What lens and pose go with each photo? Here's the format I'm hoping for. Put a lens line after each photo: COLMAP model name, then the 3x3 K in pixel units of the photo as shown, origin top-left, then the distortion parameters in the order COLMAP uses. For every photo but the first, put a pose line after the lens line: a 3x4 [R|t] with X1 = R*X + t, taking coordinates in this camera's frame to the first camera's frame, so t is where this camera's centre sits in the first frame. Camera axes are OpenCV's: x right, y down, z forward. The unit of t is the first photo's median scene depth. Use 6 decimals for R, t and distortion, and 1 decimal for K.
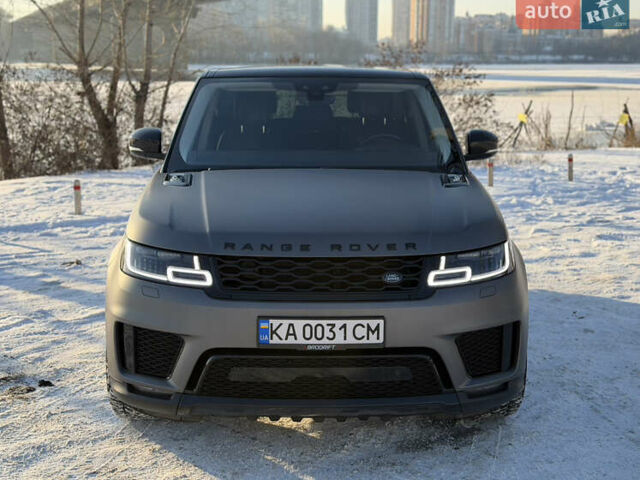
lens RADIAL K [[956.3, 0, 337.1], [0, 956.3, 239.1], [0, 0, 1]] dist [0.157005, -0.090330]
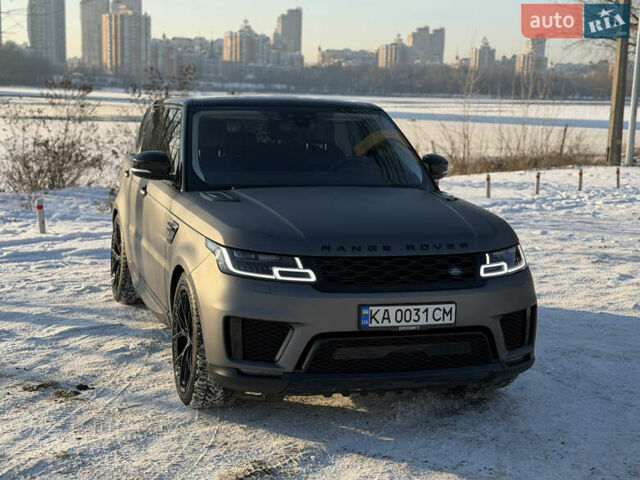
lens RADIAL K [[1028.8, 0, 307.5], [0, 1028.8, 262.7], [0, 0, 1]] dist [0.155873, -0.104139]
pose [[0.964170, -0.024212, 0.264178, -0.475552], [0.027944, 0.999556, -0.010377, 0.037858], [-0.263809, 0.017387, 0.964418, -0.236899]]
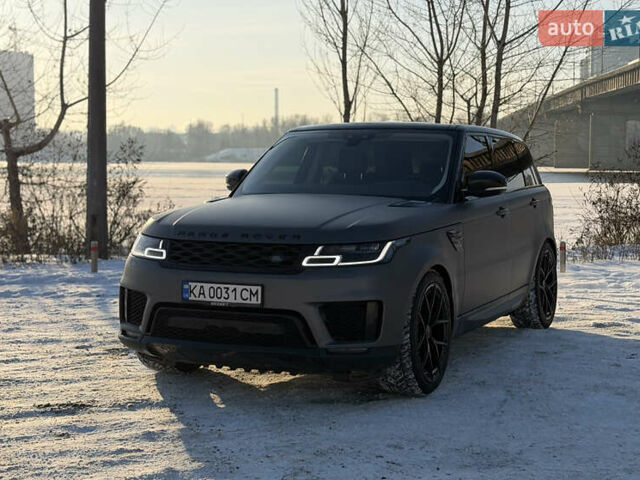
lens RADIAL K [[1086.6, 0, 347.4], [0, 1086.6, 225.3], [0, 0, 1]] dist [0.171427, -0.082050]
pose [[0.902511, 0.022786, -0.430065, 0.805507], [-0.076156, 0.991306, -0.107294, 0.150580], [0.423881, 0.129586, 0.896400, -0.347217]]
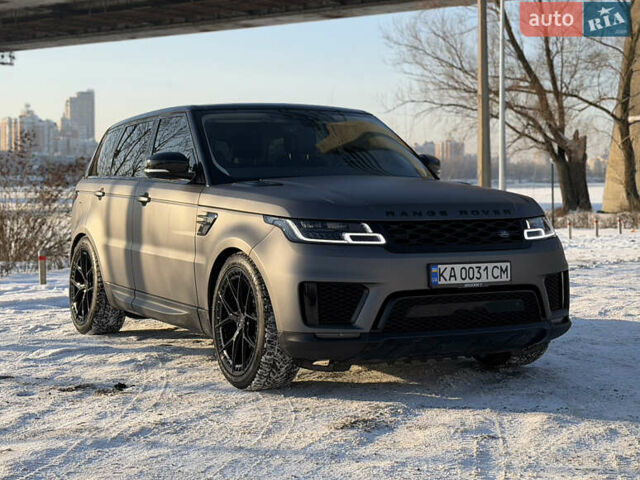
lens RADIAL K [[1186.1, 0, 336.5], [0, 1186.1, 174.9], [0, 0, 1]] dist [0.185383, -0.252056]
pose [[0.895098, -0.007733, 0.445803, -0.875574], [0.091317, 0.981835, -0.166317, 0.211369], [-0.436419, 0.189580, 0.879544, -0.359419]]
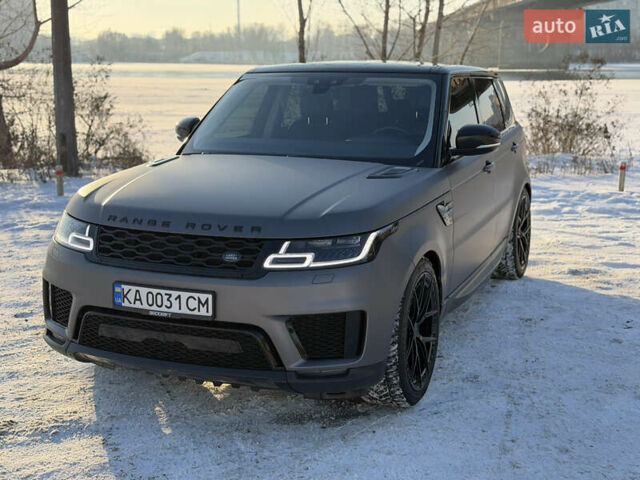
lens RADIAL K [[880.0, 0, 320.0], [0, 880.0, 240.0], [0, 0, 1]] dist [0.176679, -0.265510]
pose [[0.912515, 0.074185, -0.402260, 0.539482], [-0.068290, 0.997244, 0.028999, -0.014062], [0.403302, 0.001008, 0.915066, 0.134366]]
